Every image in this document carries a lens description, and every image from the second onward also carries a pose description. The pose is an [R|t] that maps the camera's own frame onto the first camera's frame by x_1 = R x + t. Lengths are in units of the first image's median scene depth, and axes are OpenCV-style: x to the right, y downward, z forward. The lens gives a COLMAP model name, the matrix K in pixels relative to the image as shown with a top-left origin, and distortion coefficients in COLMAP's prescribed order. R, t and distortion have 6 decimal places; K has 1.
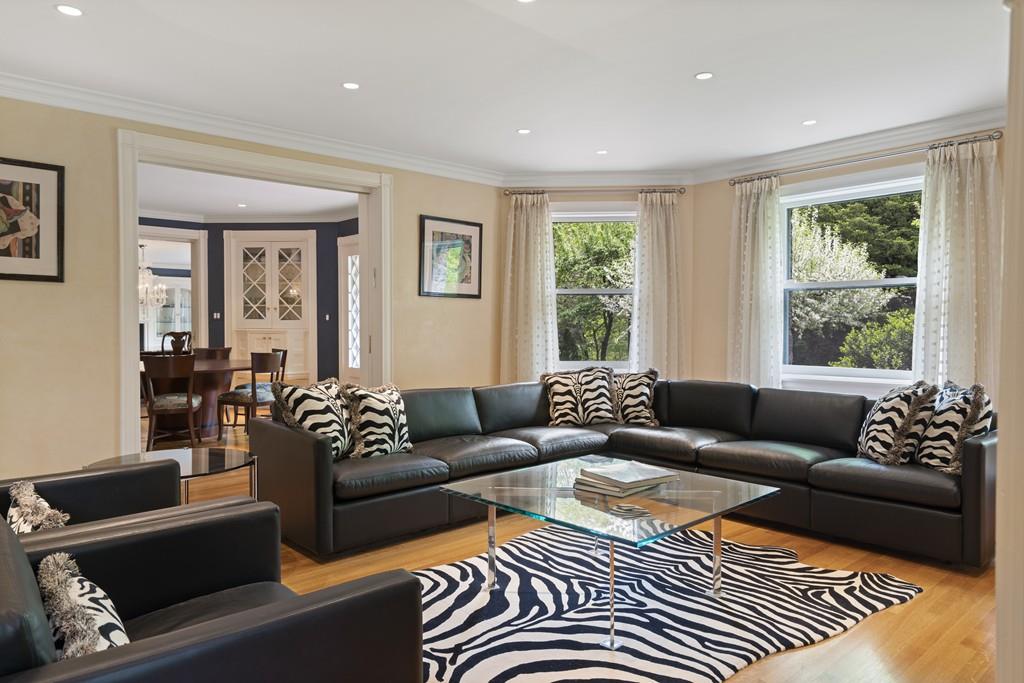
lens RADIAL K [[675.3, 0, 521.3], [0, 675.3, 345.0], [0, 0, 1]] dist [-0.002049, 0.001854]
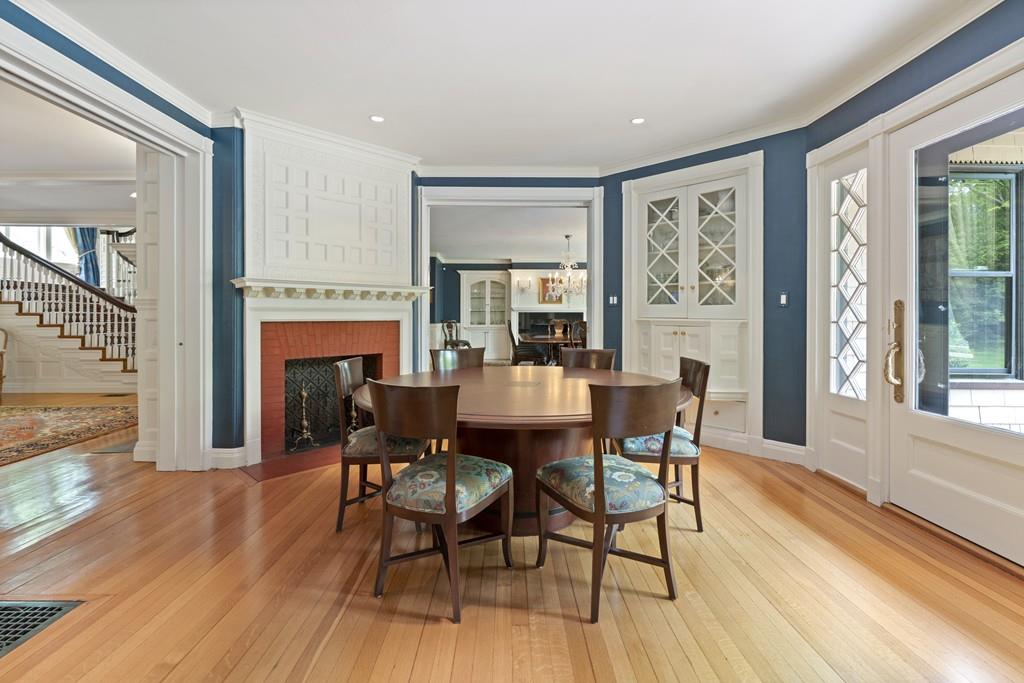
lens RADIAL K [[469.5, 0, 513.6], [0, 469.5, 317.0], [0, 0, 1]] dist [0.005552, -0.001693]
pose [[0.733213, 0.001091, -0.679998, -0.458061], [-0.017968, 0.999681, -0.017770, -0.036083], [0.679761, 0.025248, 0.732999, 1.379425]]
